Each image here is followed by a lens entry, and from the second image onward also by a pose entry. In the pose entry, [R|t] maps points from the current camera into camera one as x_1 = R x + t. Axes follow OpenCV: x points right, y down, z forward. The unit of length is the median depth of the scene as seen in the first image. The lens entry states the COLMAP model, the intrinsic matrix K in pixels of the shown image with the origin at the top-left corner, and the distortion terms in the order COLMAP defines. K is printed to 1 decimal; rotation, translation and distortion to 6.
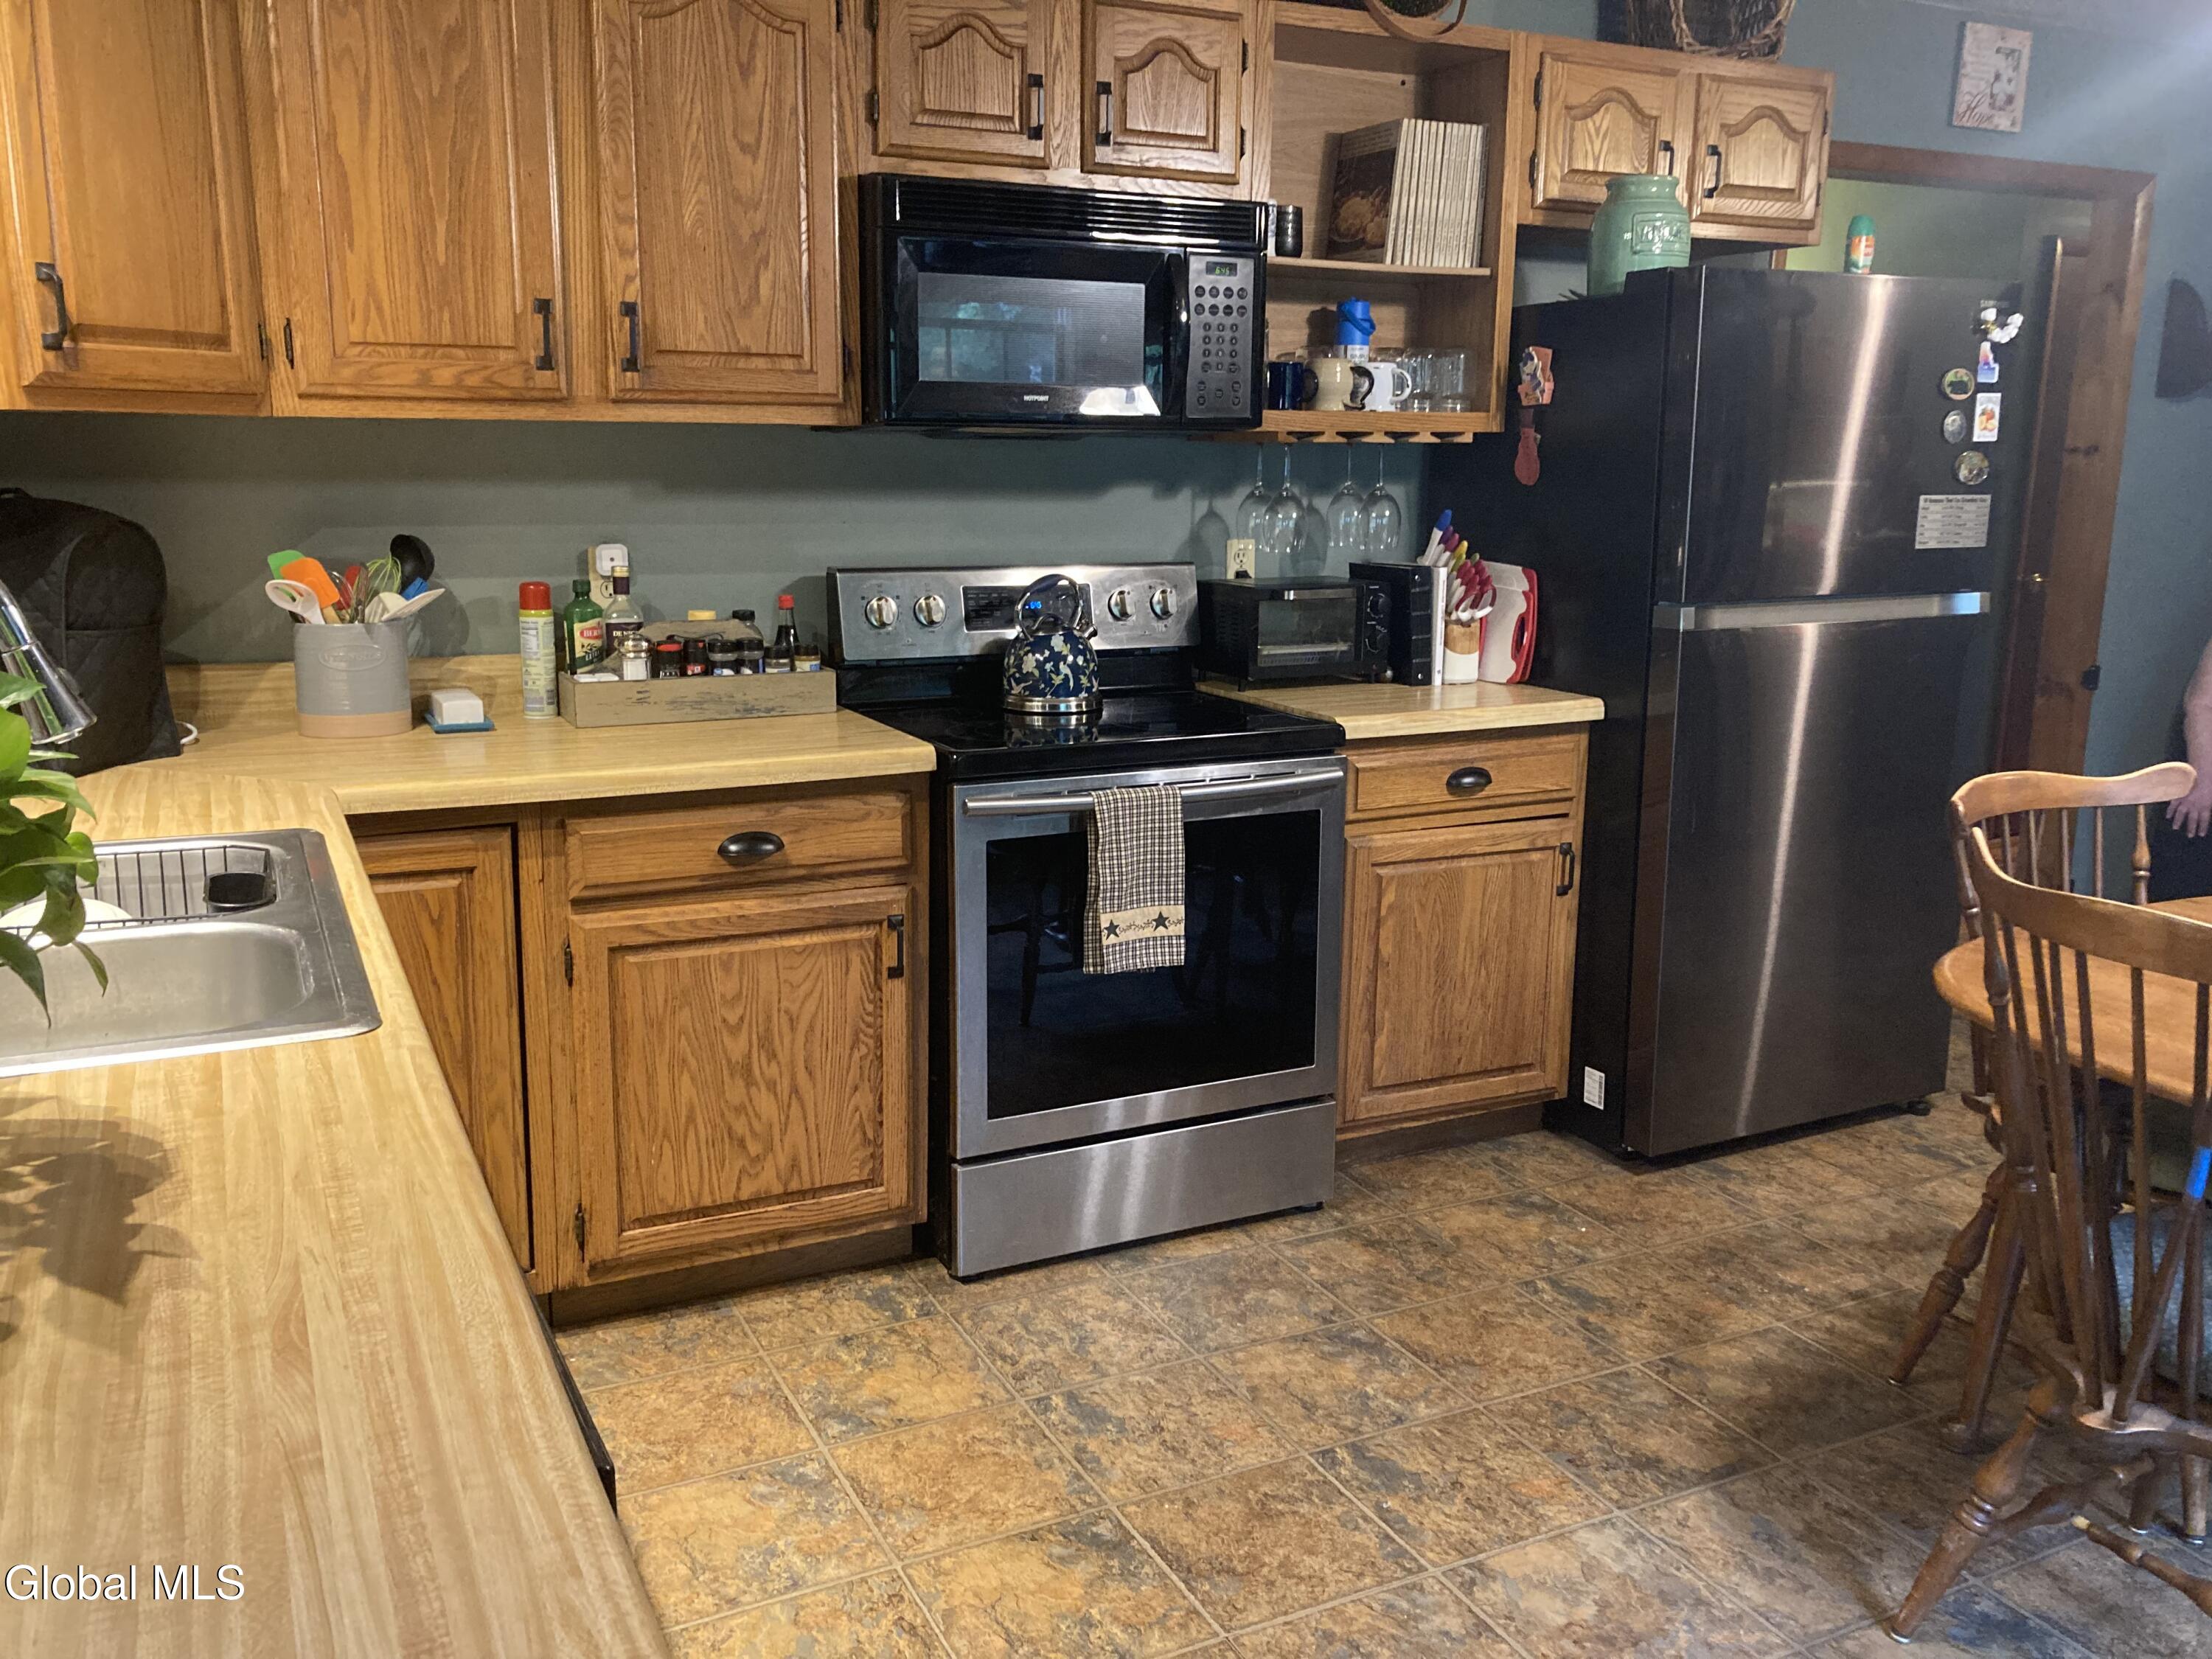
lens RADIAL K [[1845.9, 0, 1106.0], [0, 1845.9, 829.5], [0, 0, 1]] dist [0.033195, -0.001734]
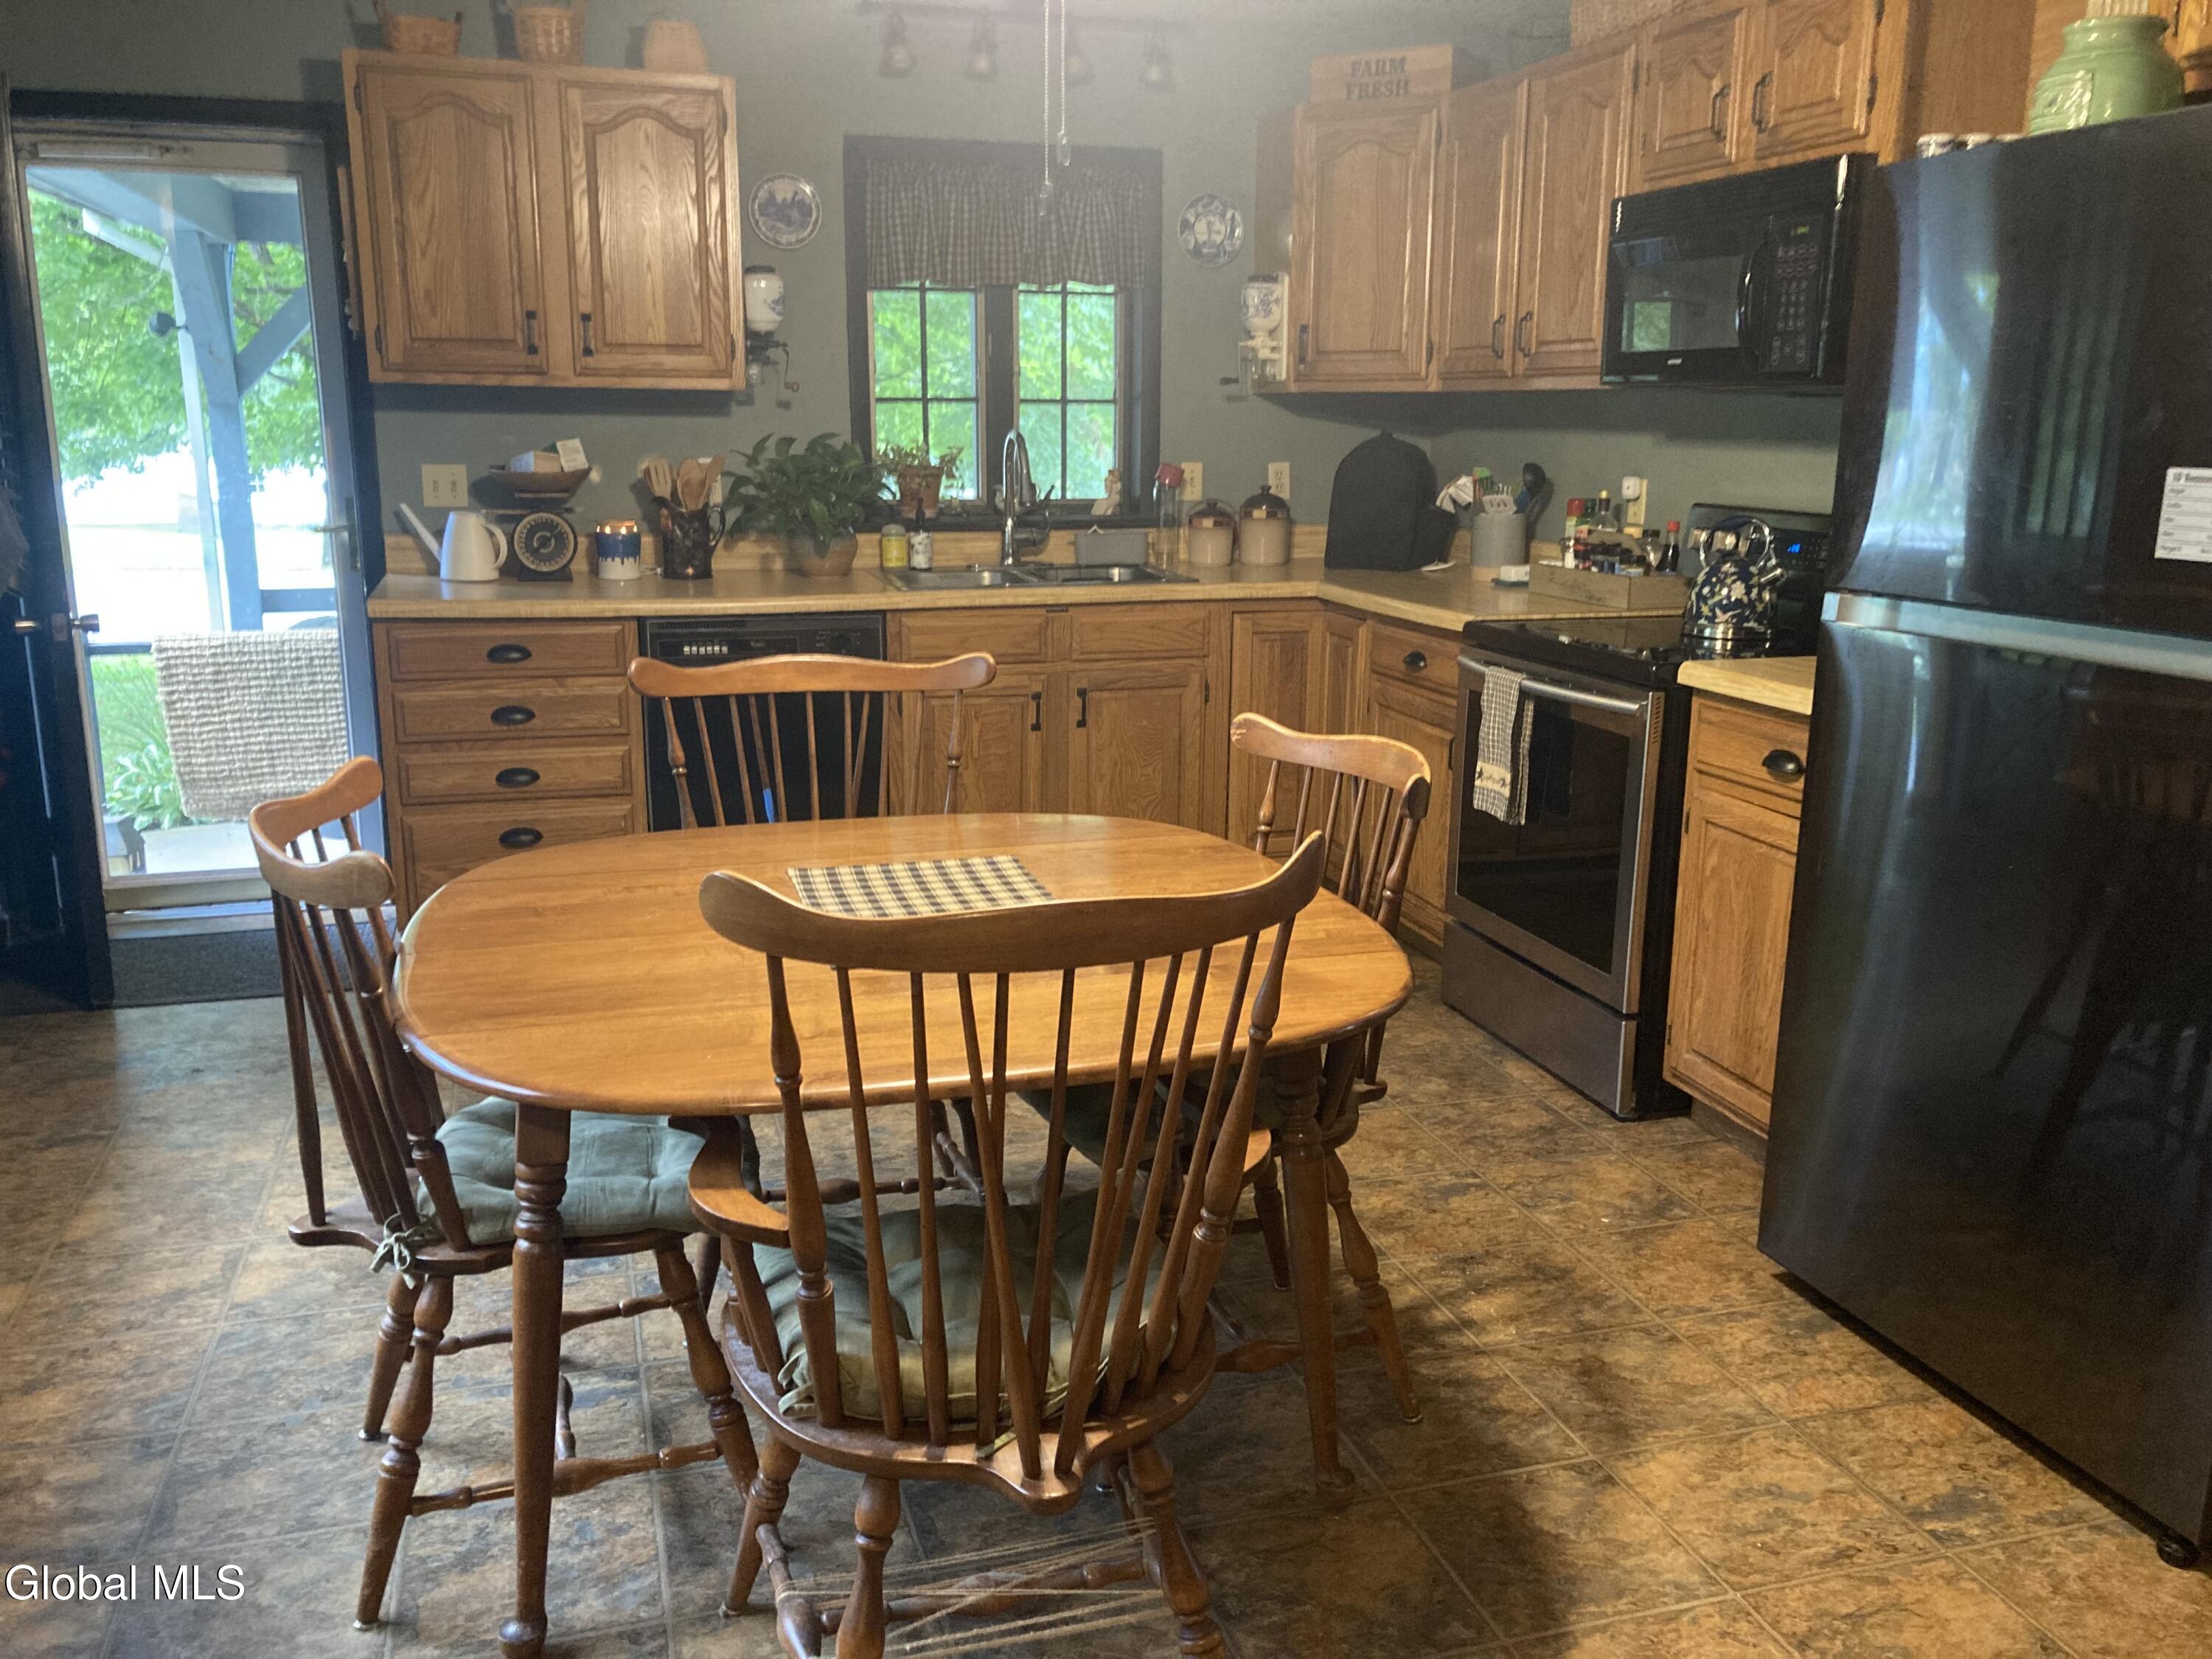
lens RADIAL K [[1796.5, 0, 1105.2], [0, 1796.5, 847.5], [0, 0, 1]] dist [0.042909, -0.040717]
pose [[-0.161678, 0.223843, -0.961122, 1.297238], [-0.211159, 0.943531, 0.255267, -0.168160], [0.963988, 0.244220, -0.105282, 0.903607]]
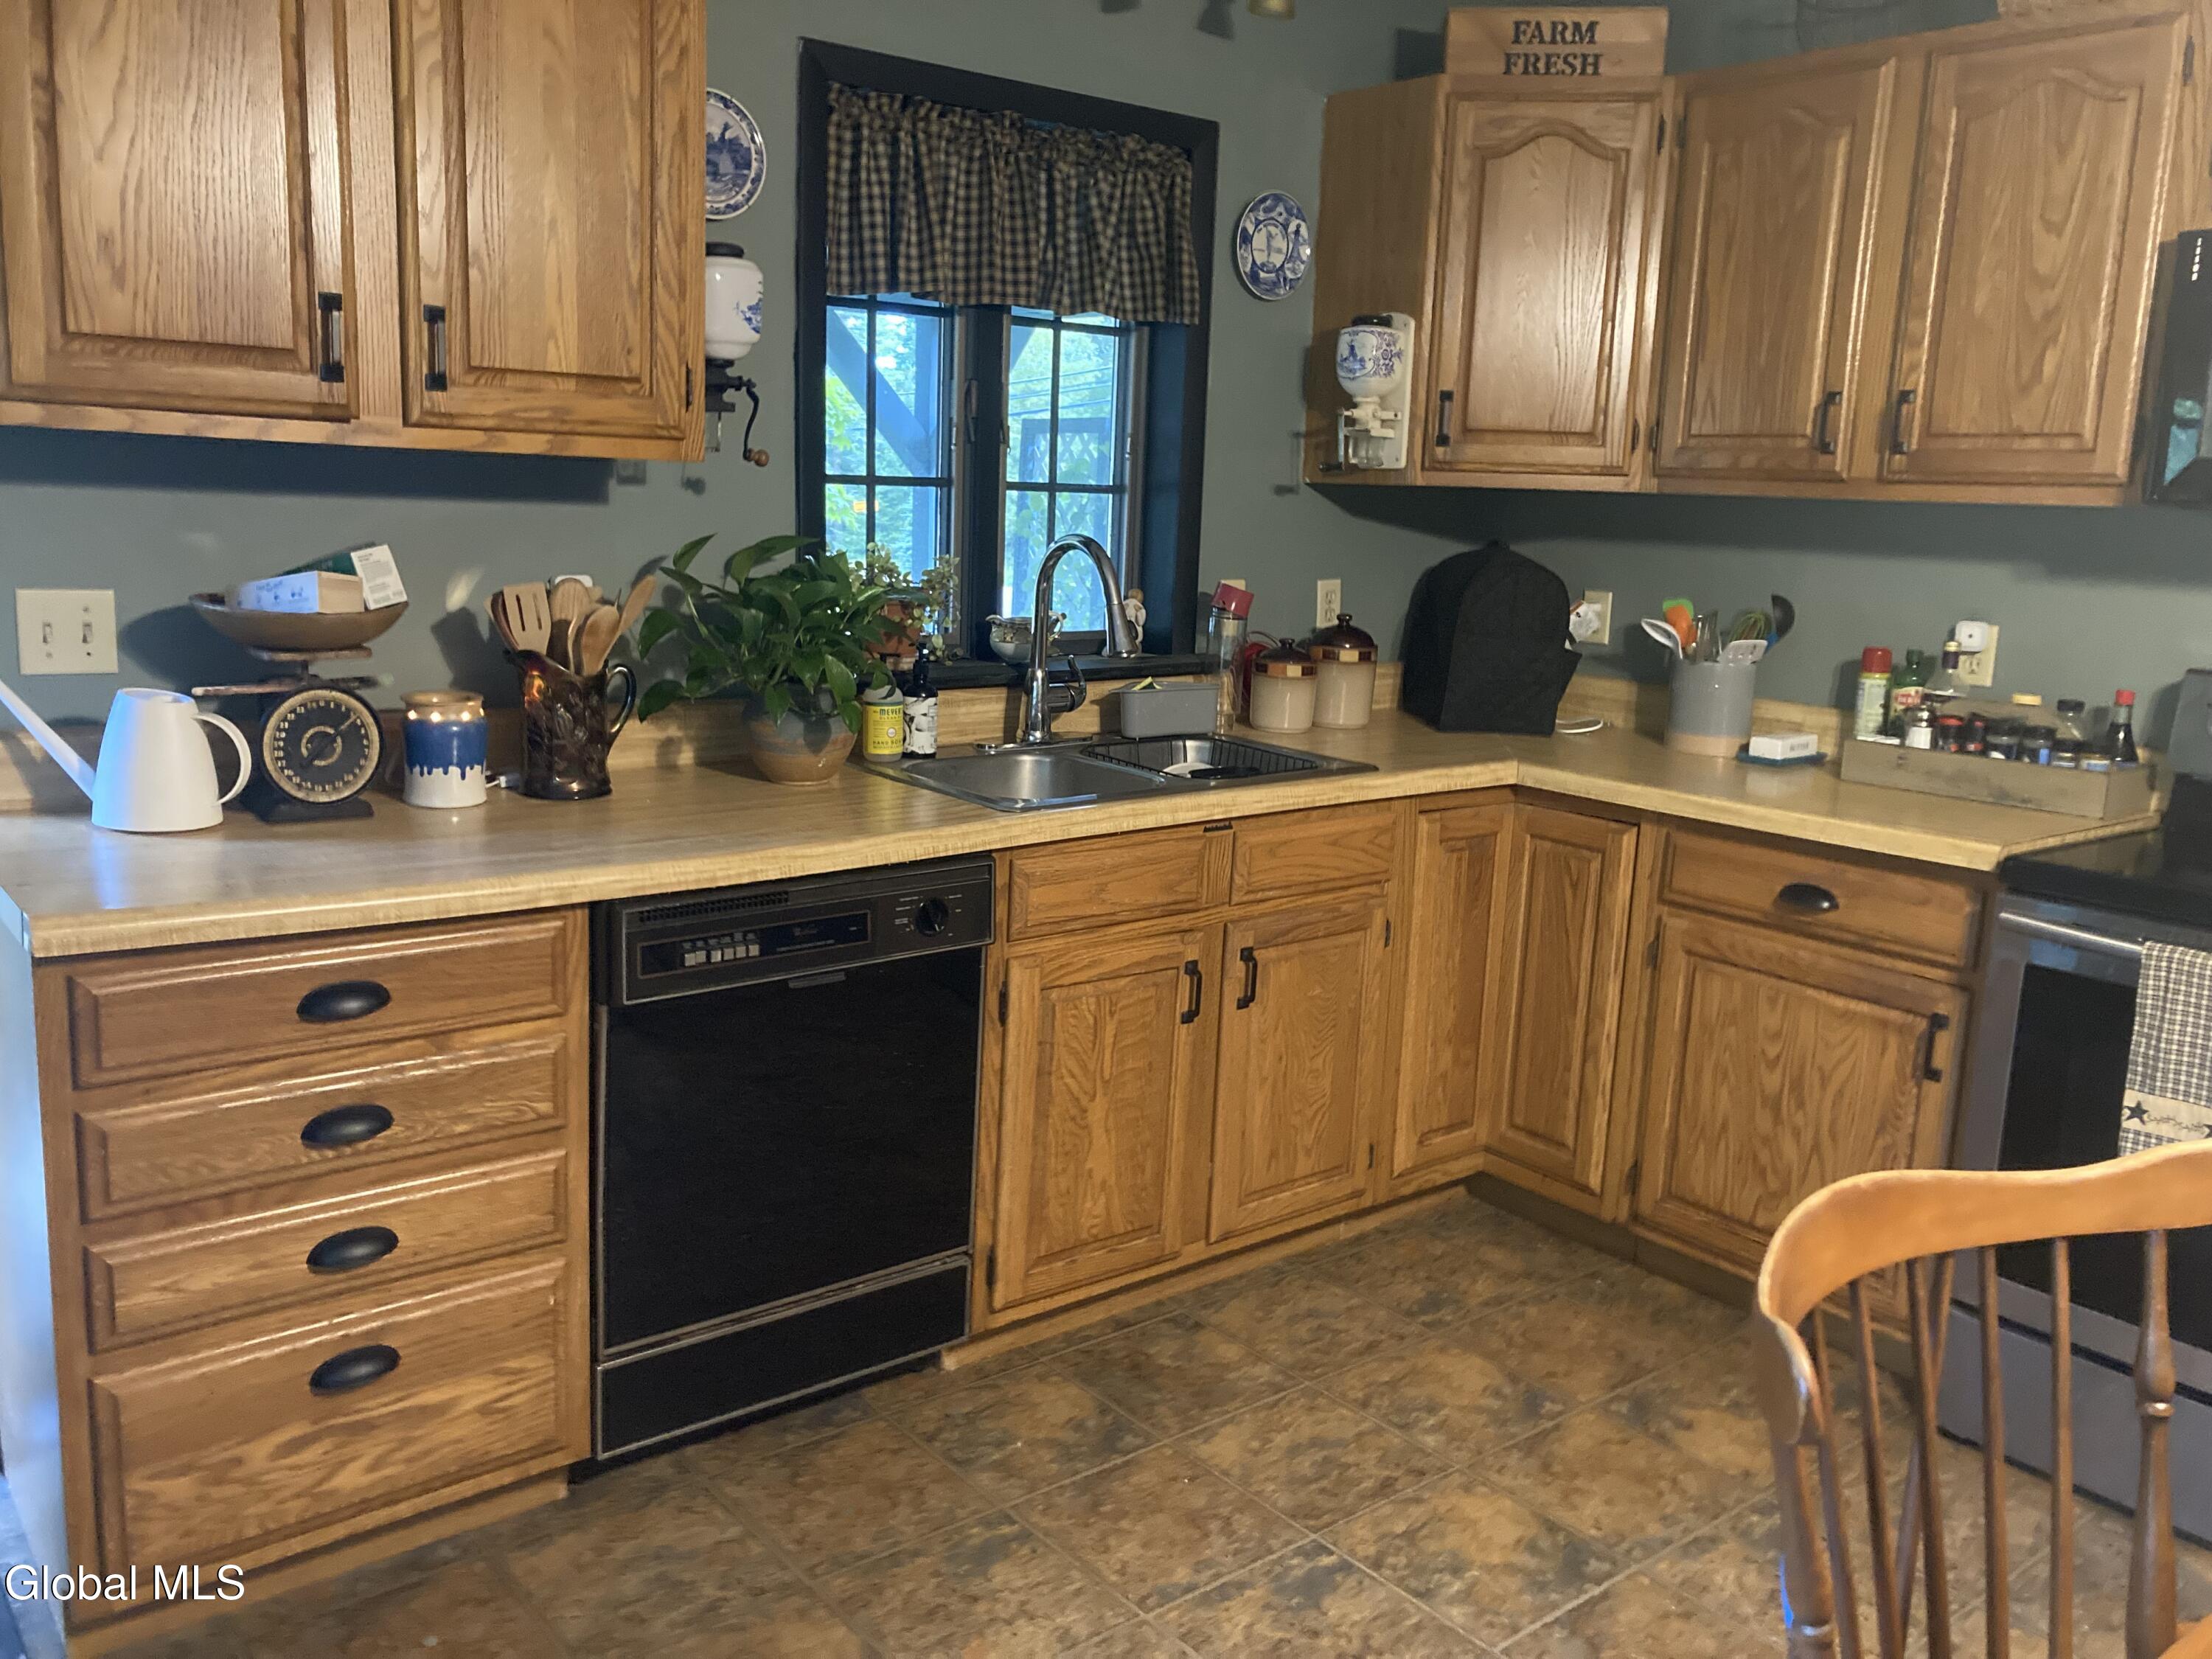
lens RADIAL K [[1796.5, 0, 1105.2], [0, 1796.5, 847.5], [0, 0, 1]] dist [0.042909, -0.040717]
pose [[0.230086, 0.193511, -0.953737, 0.661141], [-0.235156, 0.962044, 0.138466, -0.064186], [0.944332, 0.192418, 0.266859, 0.325610]]
